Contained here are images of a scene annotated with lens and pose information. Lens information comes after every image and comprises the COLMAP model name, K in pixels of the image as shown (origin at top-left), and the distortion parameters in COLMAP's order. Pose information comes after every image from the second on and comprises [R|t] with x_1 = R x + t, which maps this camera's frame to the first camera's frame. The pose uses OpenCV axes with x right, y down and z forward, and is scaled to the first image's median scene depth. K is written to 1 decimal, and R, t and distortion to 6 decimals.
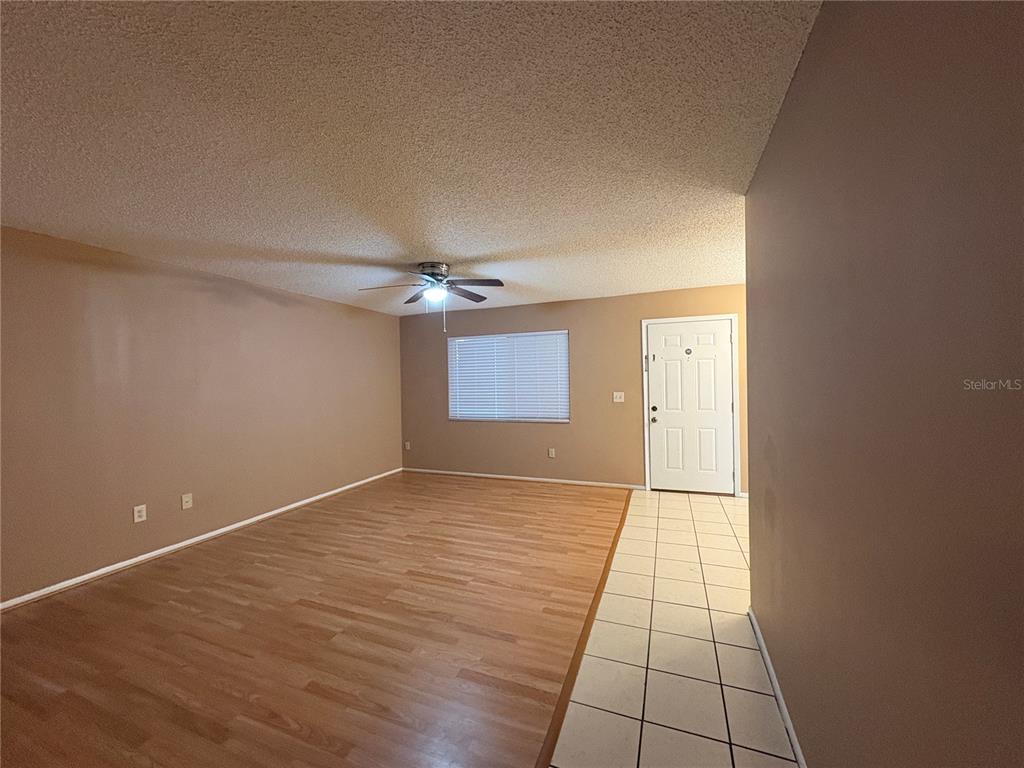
lens RADIAL K [[405.2, 0, 513.5], [0, 405.2, 383.3], [0, 0, 1]] dist [0.000213, 0.000237]
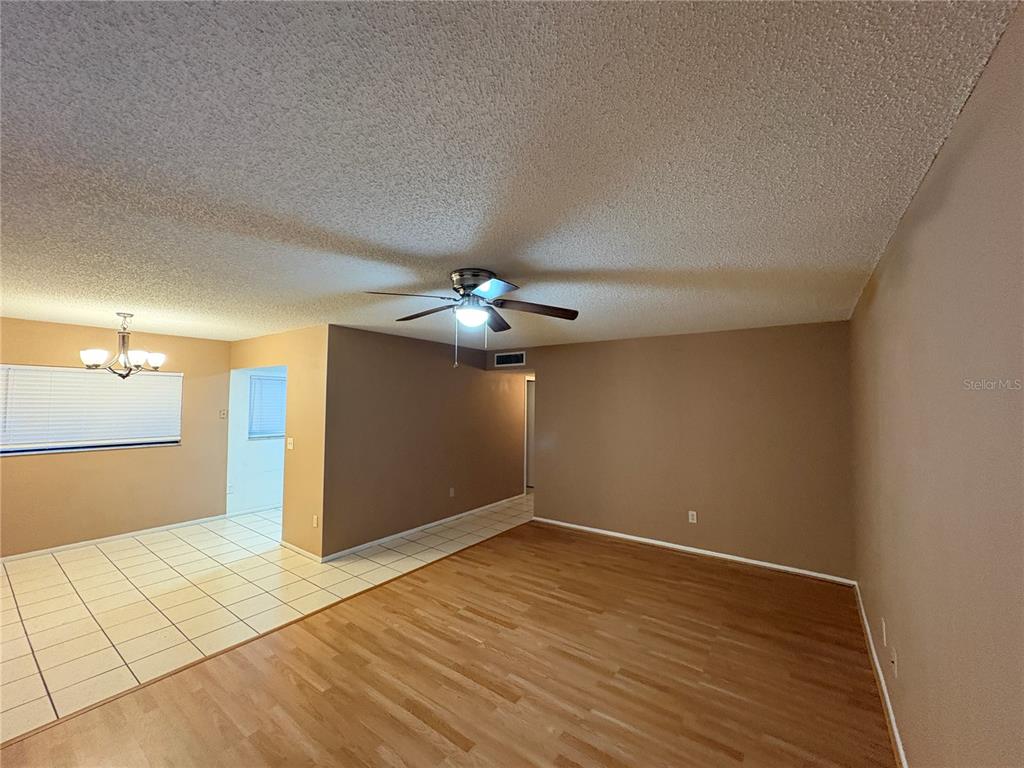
lens RADIAL K [[405.2, 0, 512.8], [0, 405.2, 385.1], [0, 0, 1]] dist [0.000213, 0.000237]
pose [[-0.967616, 0.022882, 0.251389, -0.475191], [0.014670, 0.999297, -0.034494, -0.086636], [-0.252002, -0.029689, -0.967271, 1.813265]]
